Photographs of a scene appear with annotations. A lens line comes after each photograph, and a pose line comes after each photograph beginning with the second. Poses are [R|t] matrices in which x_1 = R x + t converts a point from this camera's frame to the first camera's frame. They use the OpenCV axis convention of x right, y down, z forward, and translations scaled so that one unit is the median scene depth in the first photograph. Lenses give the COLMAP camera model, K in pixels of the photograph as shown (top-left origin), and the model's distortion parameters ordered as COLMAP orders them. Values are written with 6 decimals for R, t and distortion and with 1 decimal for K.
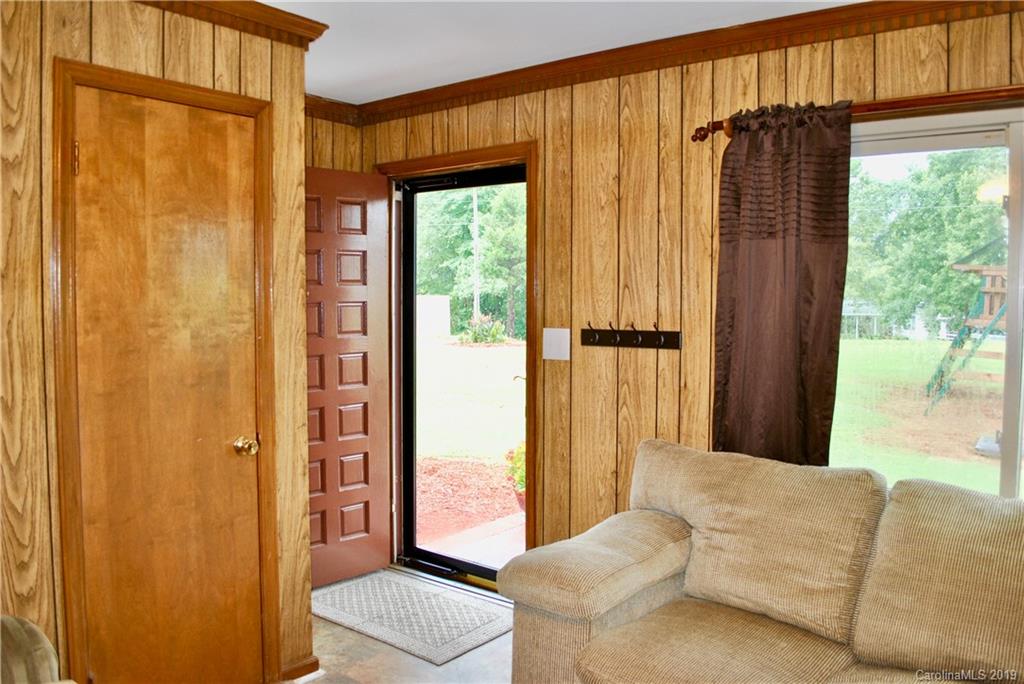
lens RADIAL K [[809.5, 0, 515.1], [0, 809.5, 334.7], [0, 0, 1]] dist [-0.082145, 0.010390]
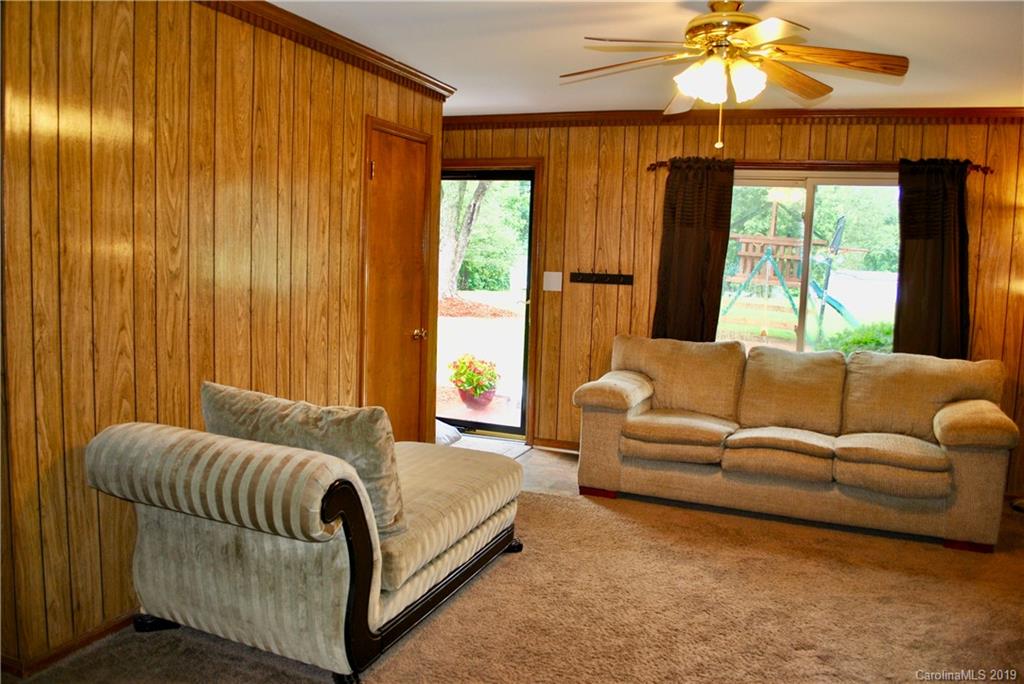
lens RADIAL K [[809.5, 0, 515.1], [0, 809.5, 334.7], [0, 0, 1]] dist [-0.082145, 0.010390]
pose [[0.958117, 0.000677, 0.286376, -0.549103], [-0.017621, 0.998242, 0.056594, 0.030942], [-0.285835, -0.059270, 0.956444, -0.638849]]
